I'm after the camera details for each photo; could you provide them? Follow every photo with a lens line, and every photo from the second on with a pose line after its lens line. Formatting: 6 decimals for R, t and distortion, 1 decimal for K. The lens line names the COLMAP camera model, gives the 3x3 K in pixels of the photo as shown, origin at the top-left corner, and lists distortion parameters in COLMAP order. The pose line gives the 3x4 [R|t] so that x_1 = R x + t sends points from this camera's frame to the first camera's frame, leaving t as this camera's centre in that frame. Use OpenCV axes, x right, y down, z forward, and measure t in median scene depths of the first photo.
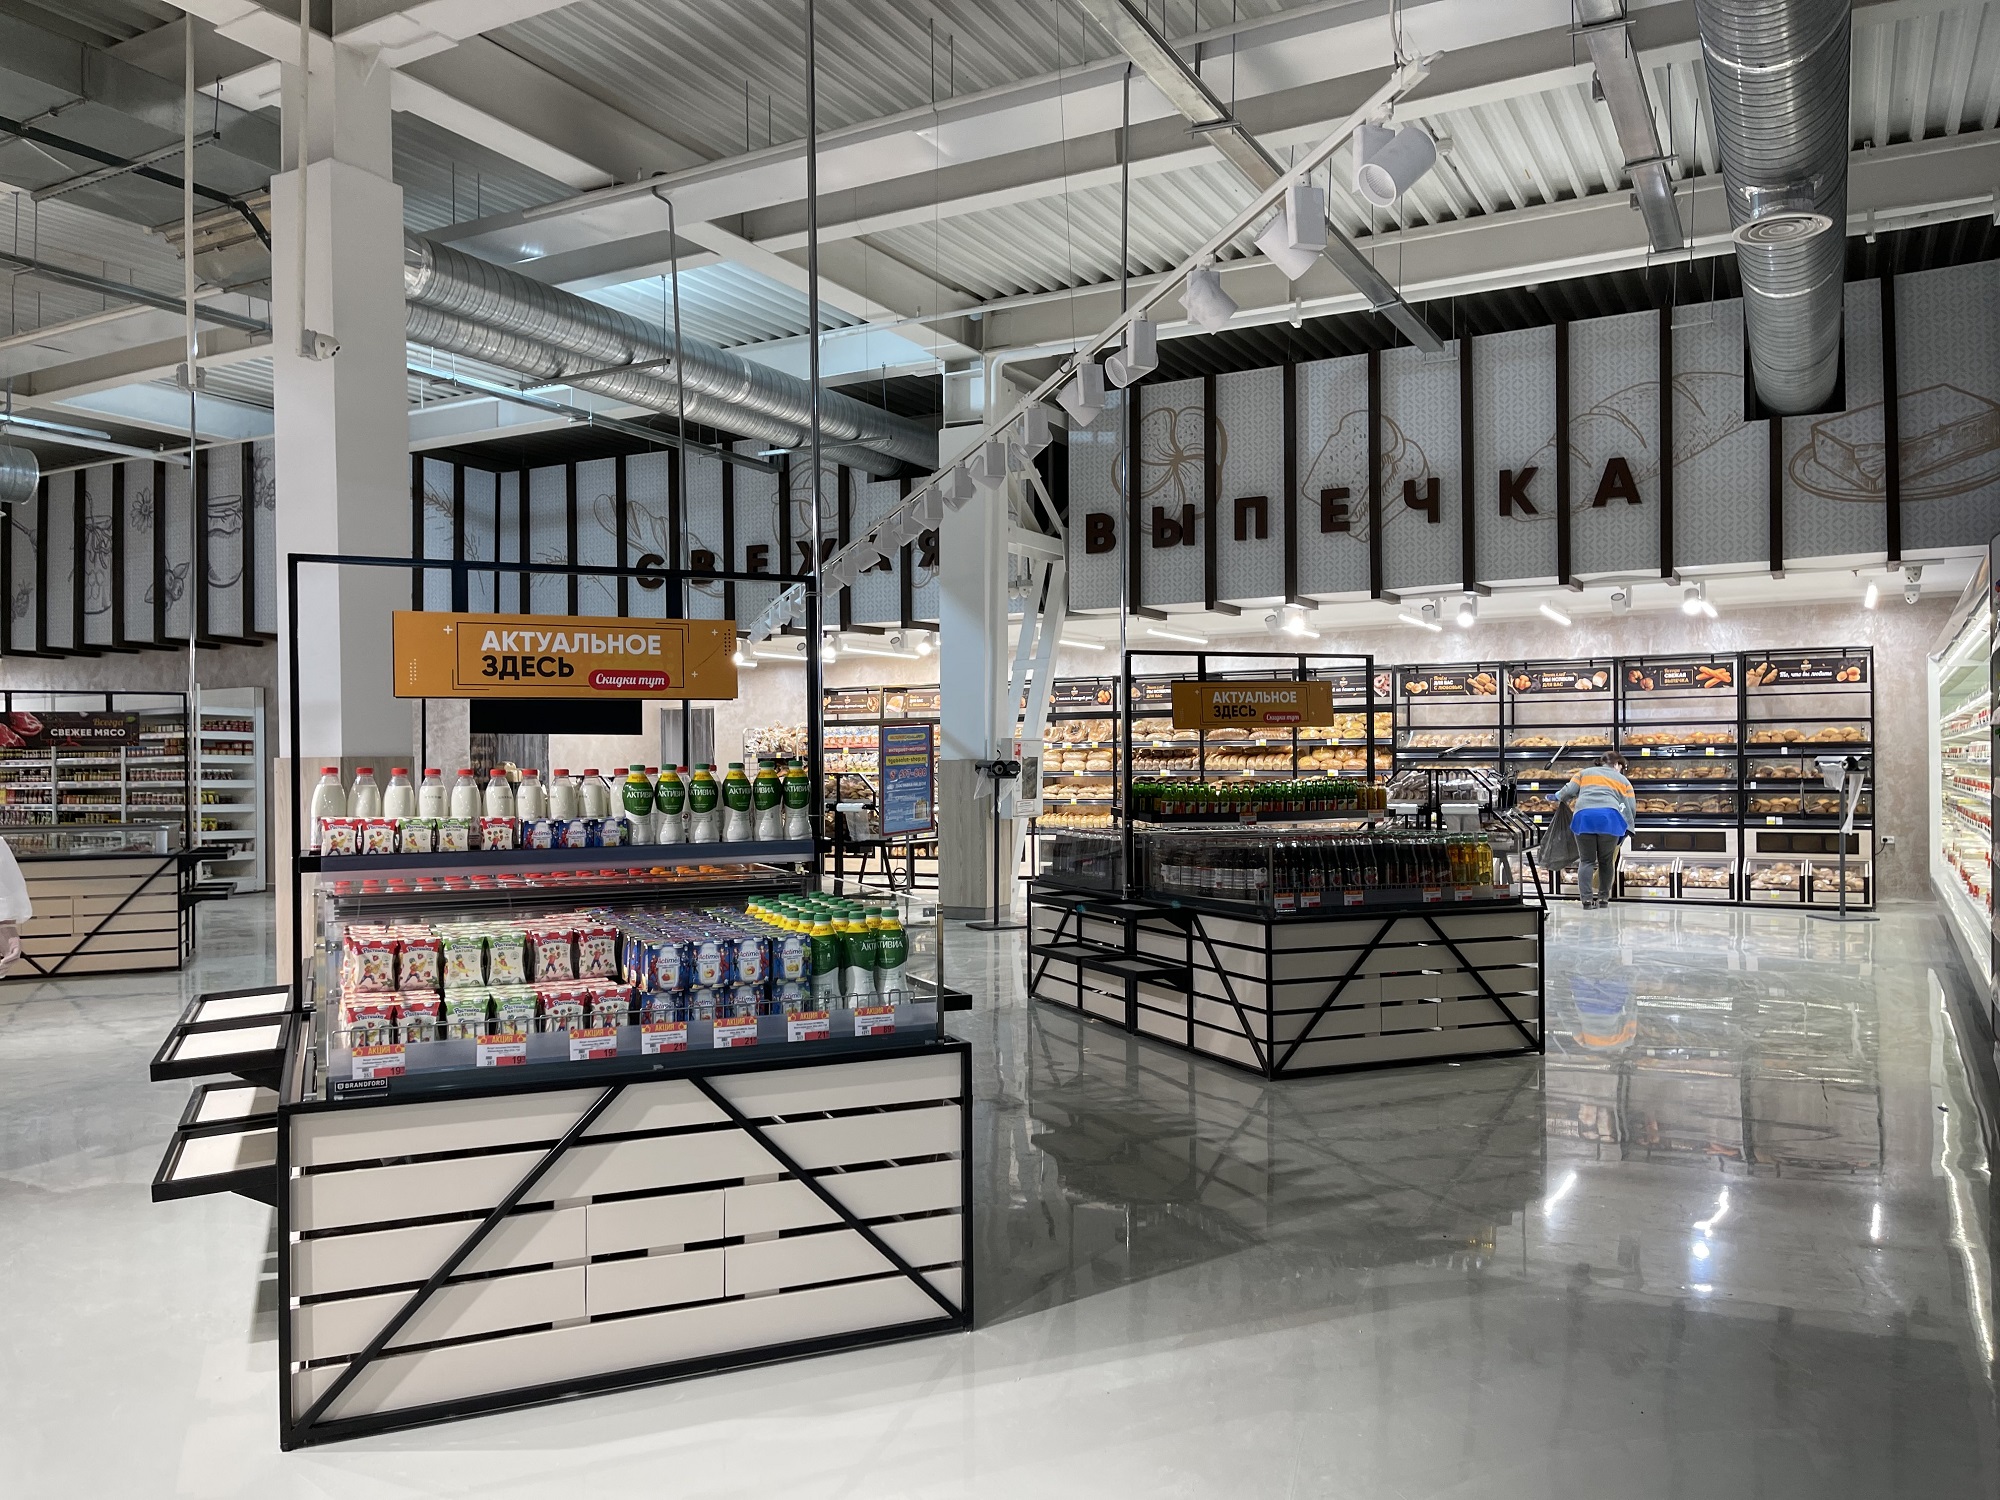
lens RADIAL K [[1532.5, 0, 997.2], [0, 1532.5, 753.7], [0, 0, 1]] dist [0.043914, -0.038292]
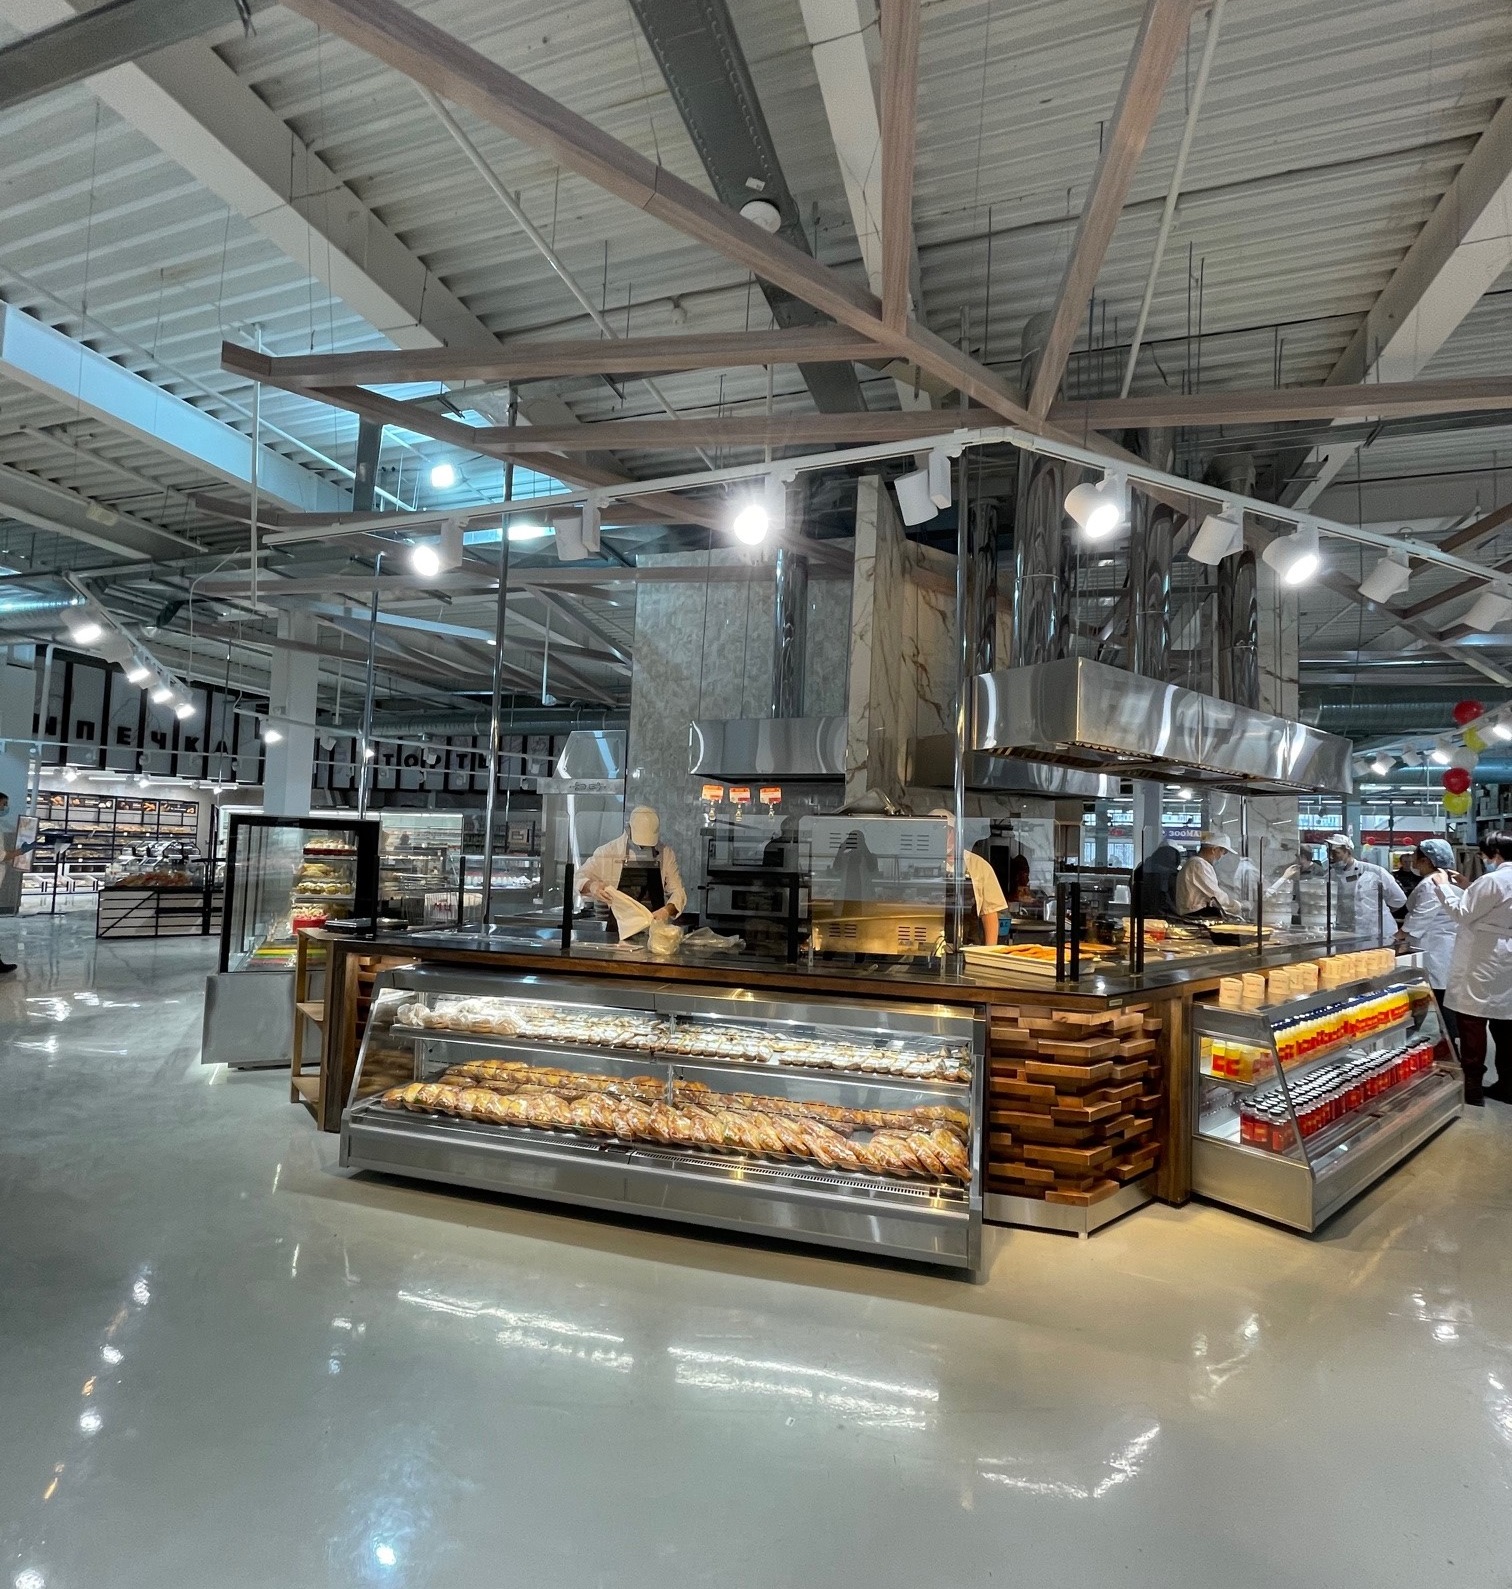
lens RADIAL K [[797.2, 0, 753.3], [0, 797.2, 809.2], [0, 0, 1]] dist [-0.001391, -0.000019]
pose [[-0.192946, 0.058004, 0.979494, -1.199184], [-0.041816, 0.996858, -0.067269, 0.003896], [-0.980318, -0.053938, -0.189914, 0.236560]]
